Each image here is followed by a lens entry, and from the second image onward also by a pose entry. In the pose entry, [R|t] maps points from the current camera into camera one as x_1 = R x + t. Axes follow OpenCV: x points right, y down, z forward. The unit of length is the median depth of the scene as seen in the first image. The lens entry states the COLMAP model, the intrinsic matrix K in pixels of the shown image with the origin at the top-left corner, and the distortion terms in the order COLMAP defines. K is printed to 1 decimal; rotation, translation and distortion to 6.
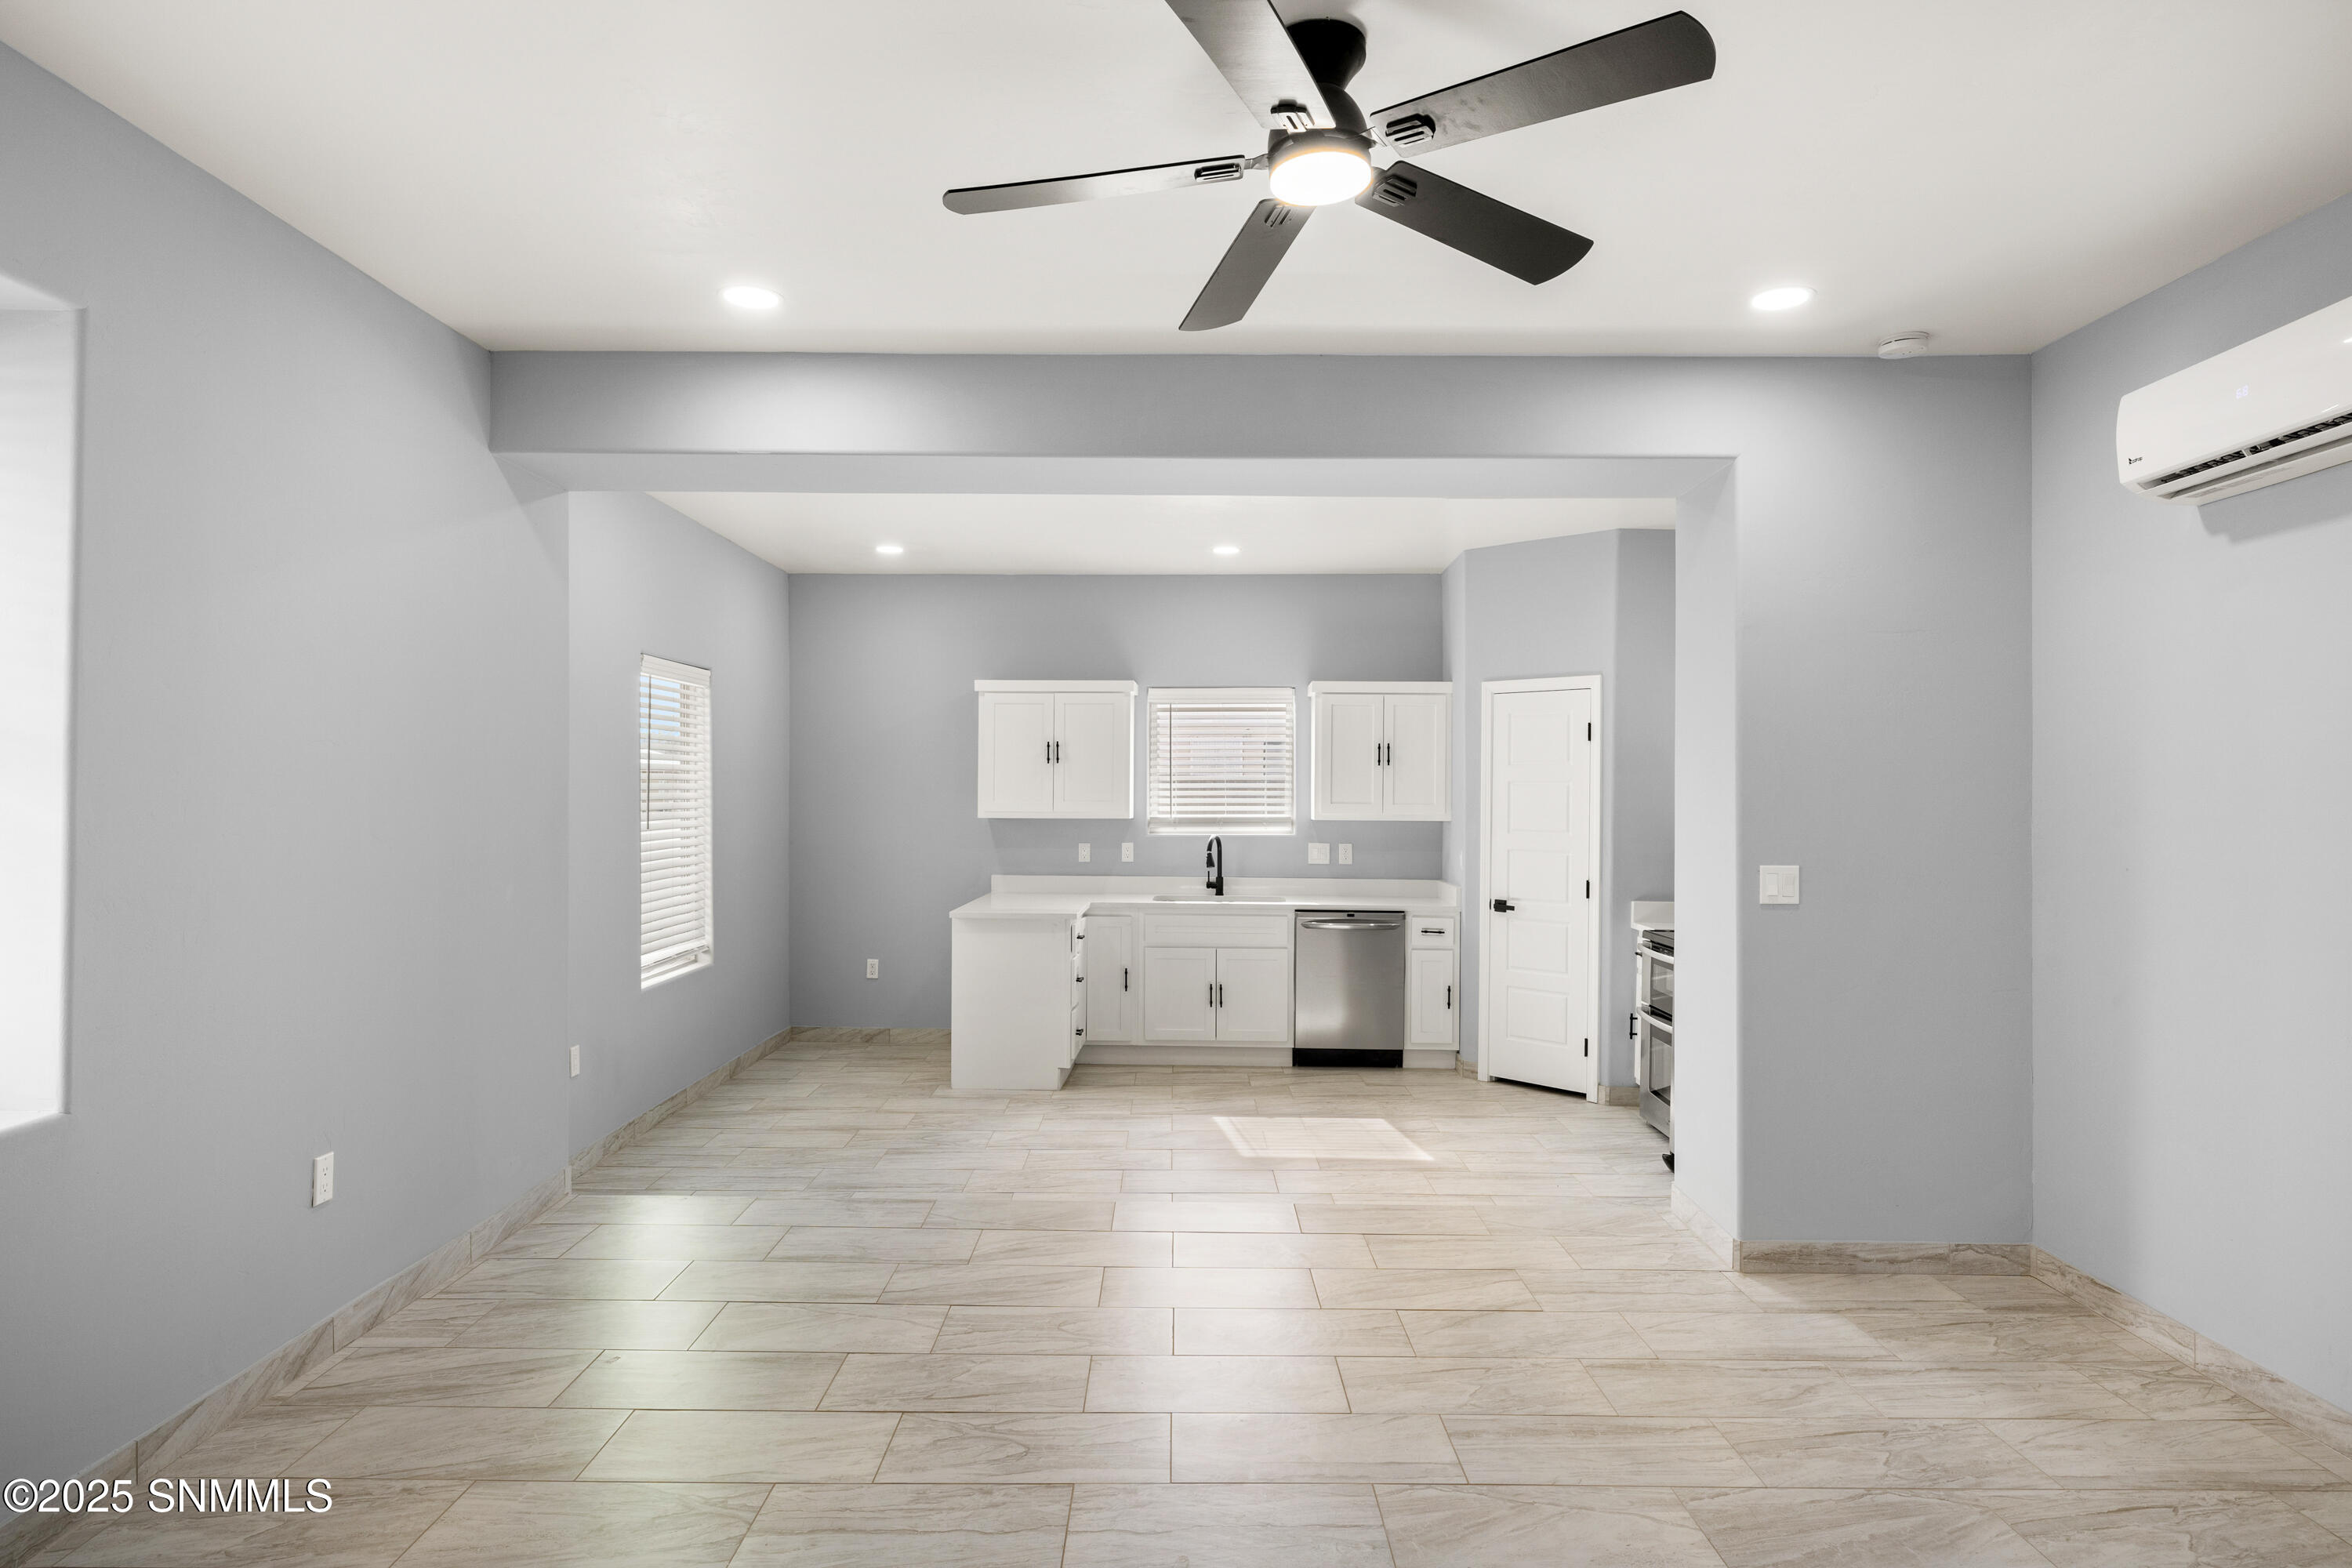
lens RADIAL K [[1321.2, 0, 1175.6], [0, 1321.2, 773.1], [0, 0, 1]] dist [0.000510, 0.000296]
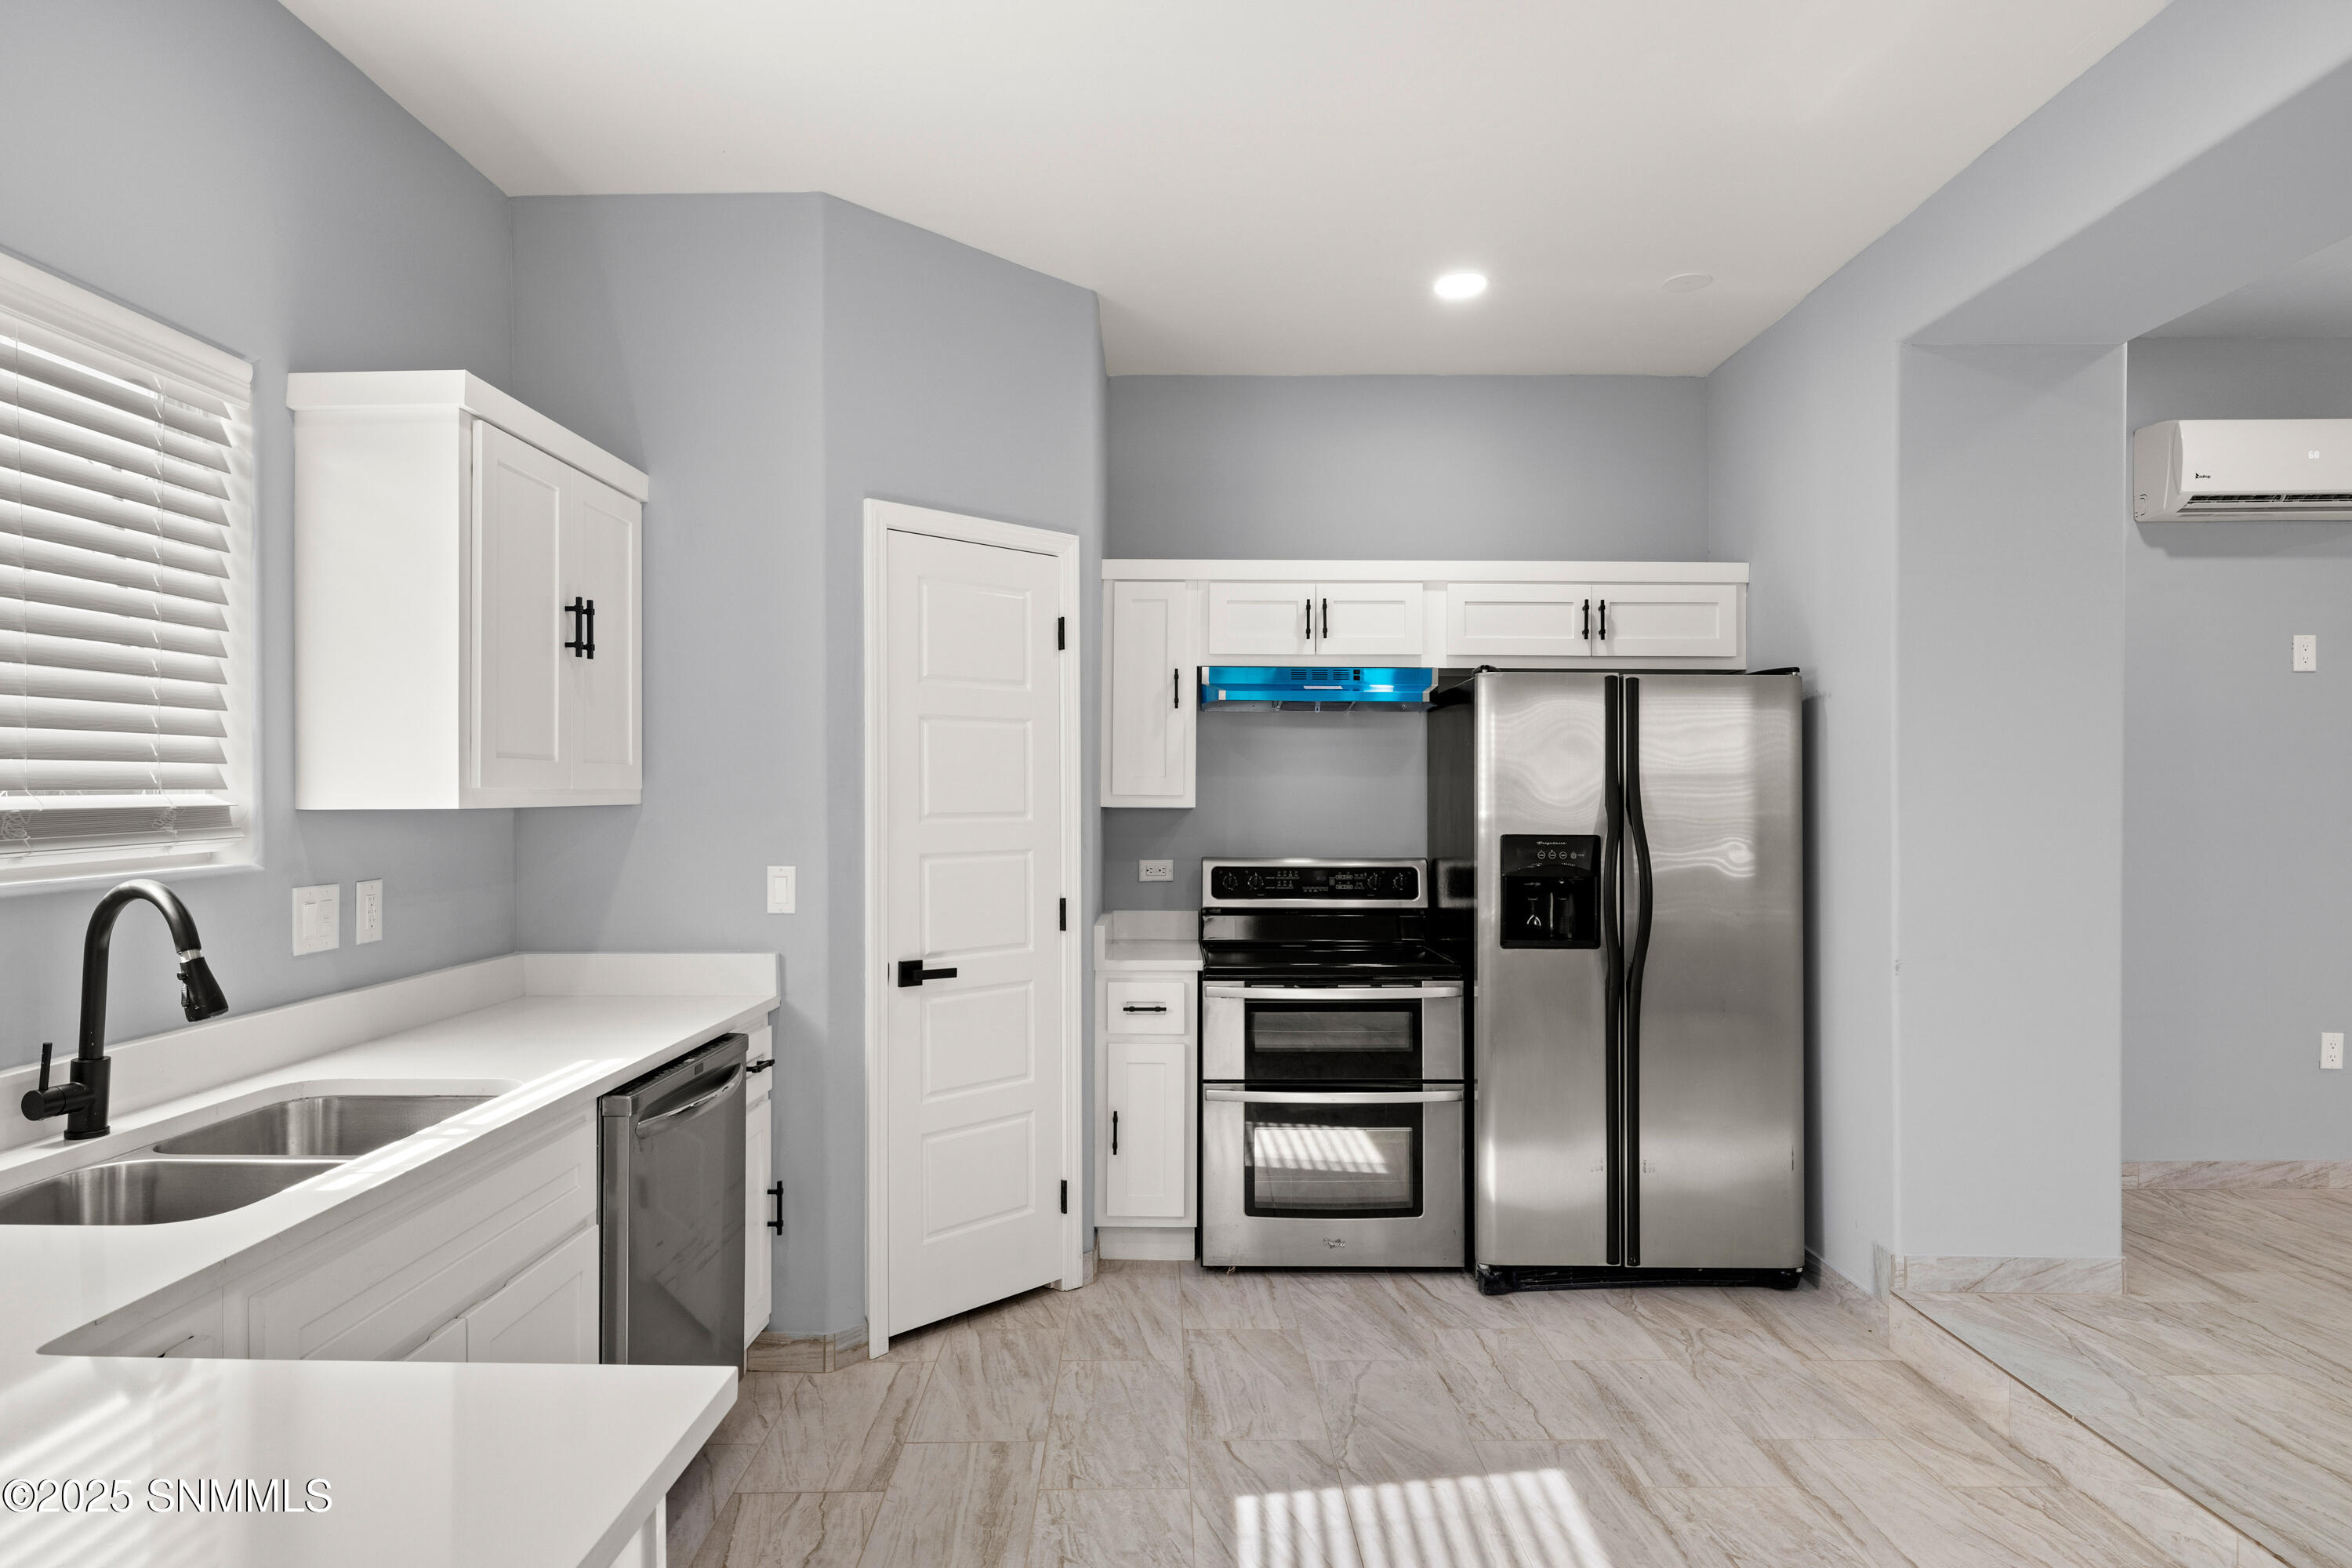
lens RADIAL K [[1319.0, 0, 1171.2], [0, 1319.0, 786.6], [0, 0, 1]] dist [0.000611, 0.000298]
pose [[-0.012547, -0.006310, 0.999901, -0.252040], [-0.013072, 0.999896, 0.006146, 0.030411], [-0.999836, -0.012993, -0.012628, 0.978892]]
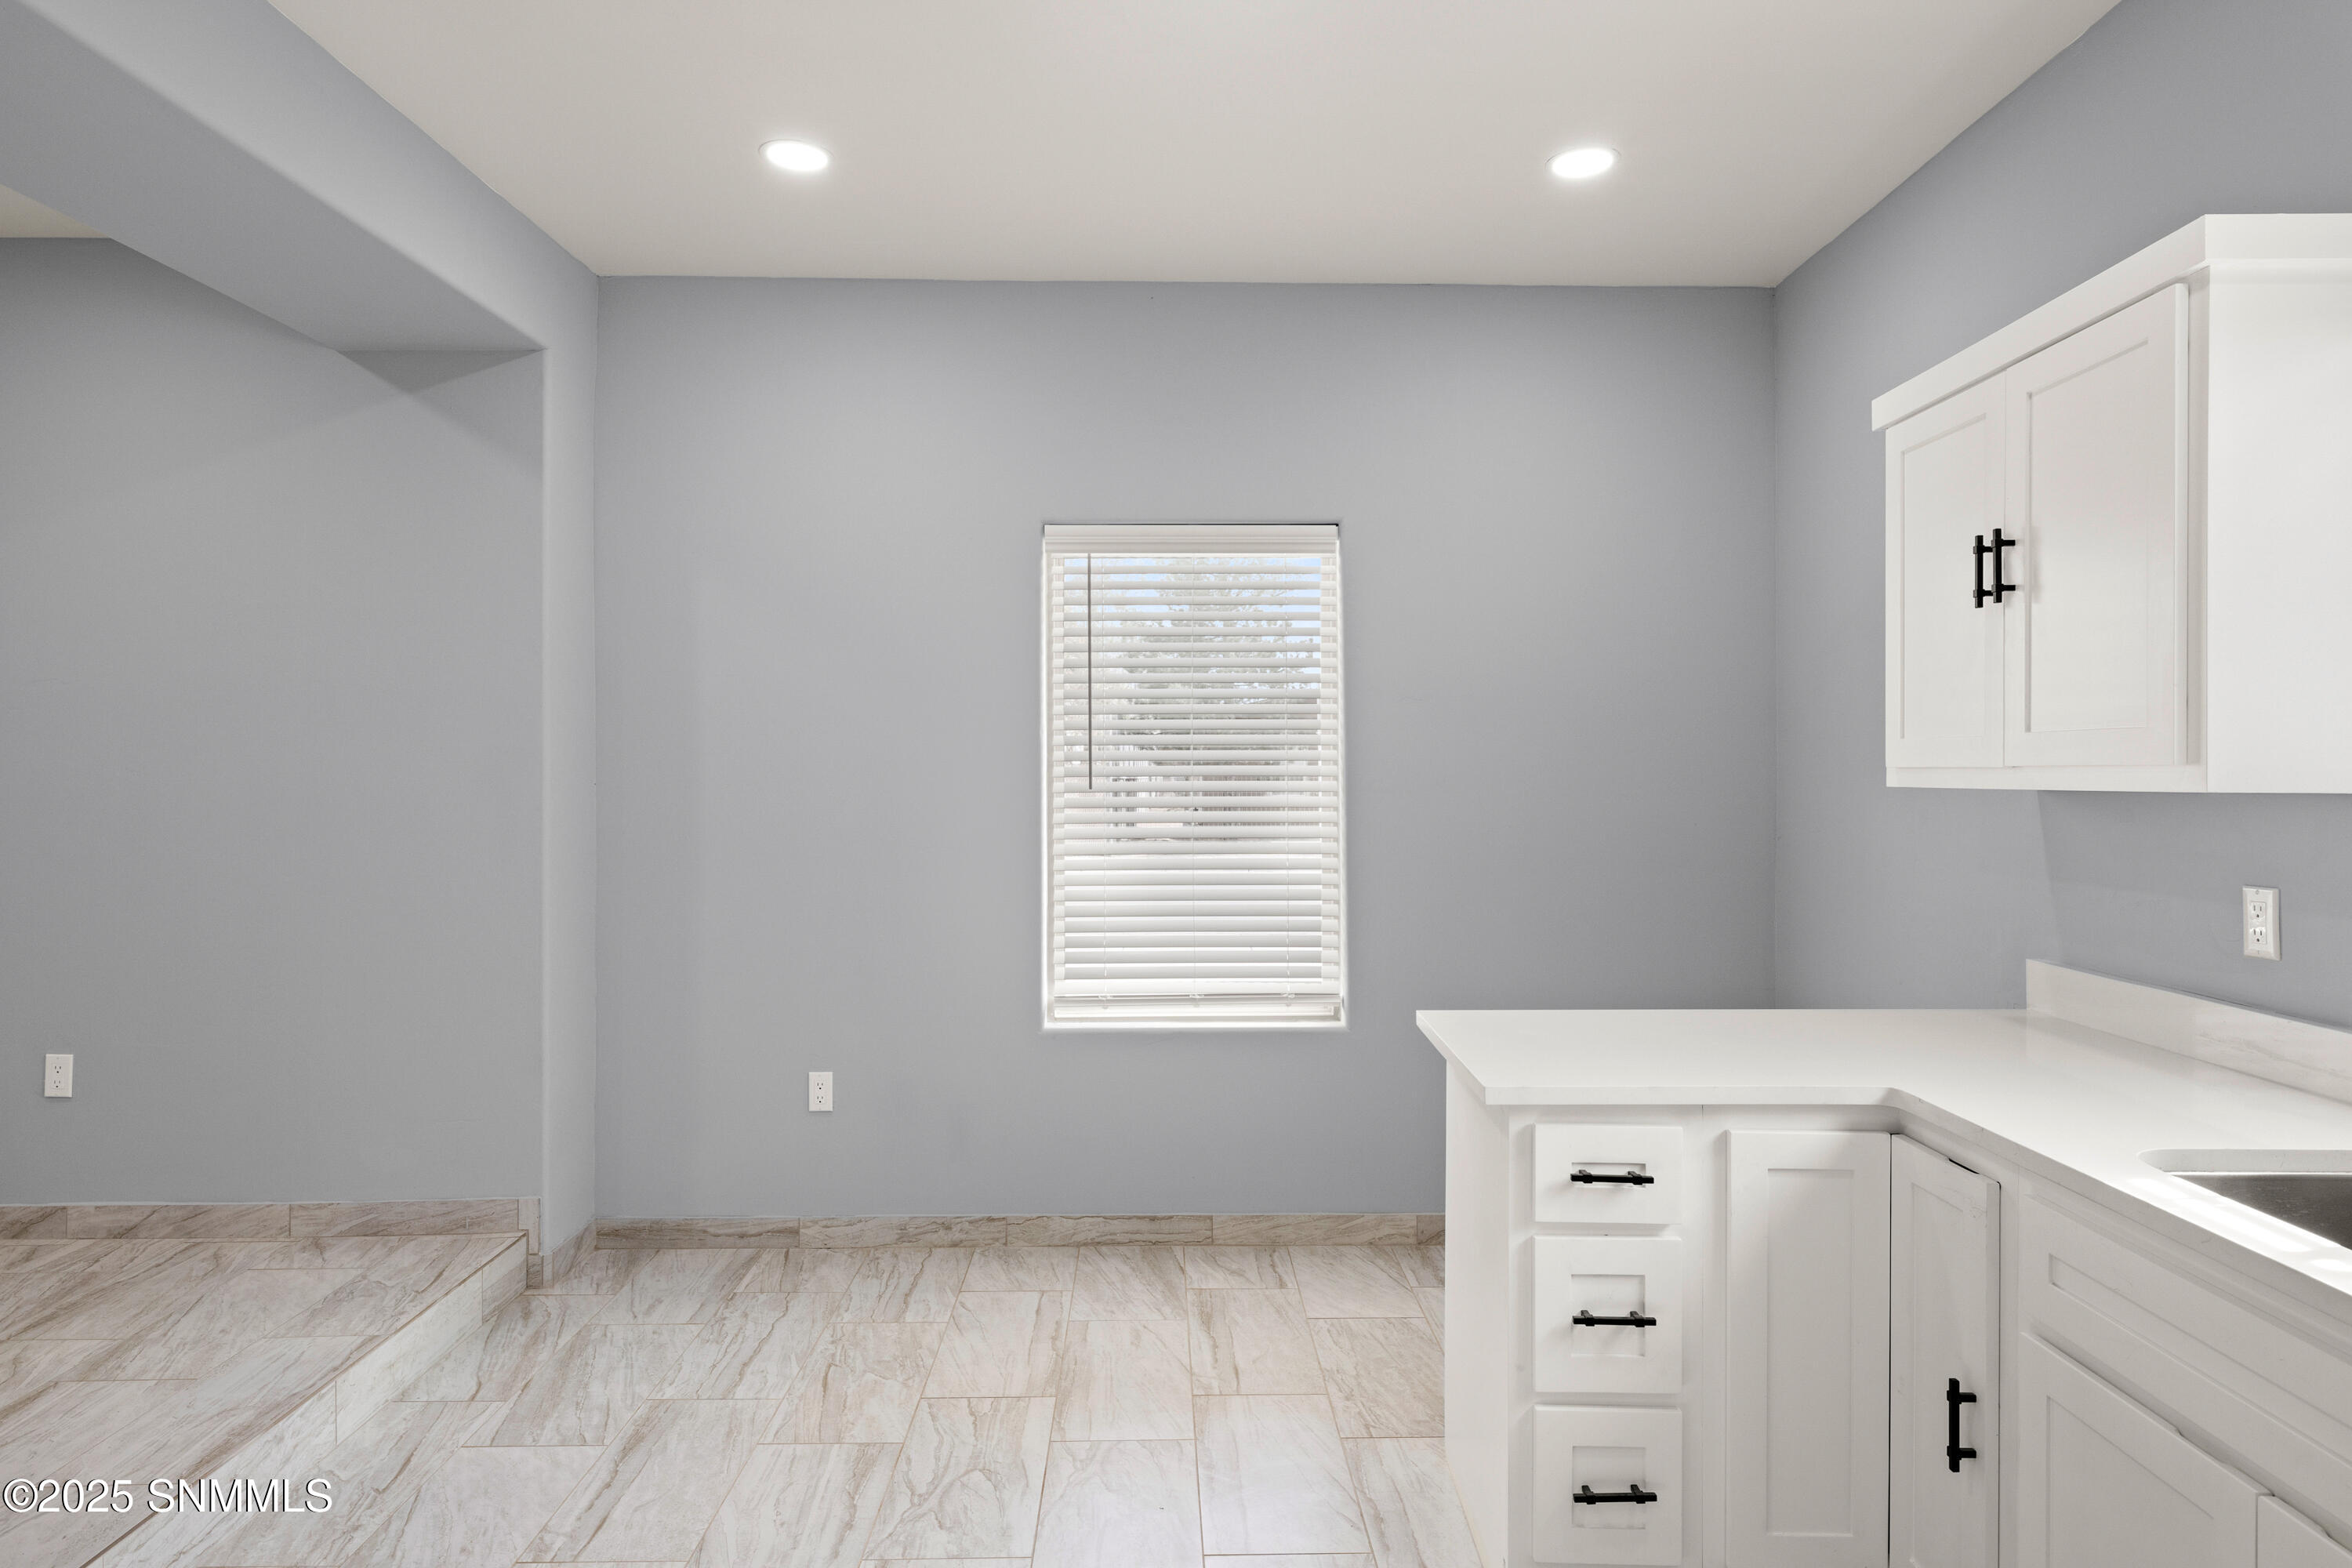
lens RADIAL K [[1321.2, 0, 1175.6], [0, 1321.2, 773.1], [0, 0, 1]] dist [0.000510, 0.000296]
pose [[0.017281, -0.005260, -0.999837, 0.238742], [0.012943, 0.999904, -0.005036, 0.035255], [0.999767, -0.012853, 0.017348, 0.953171]]
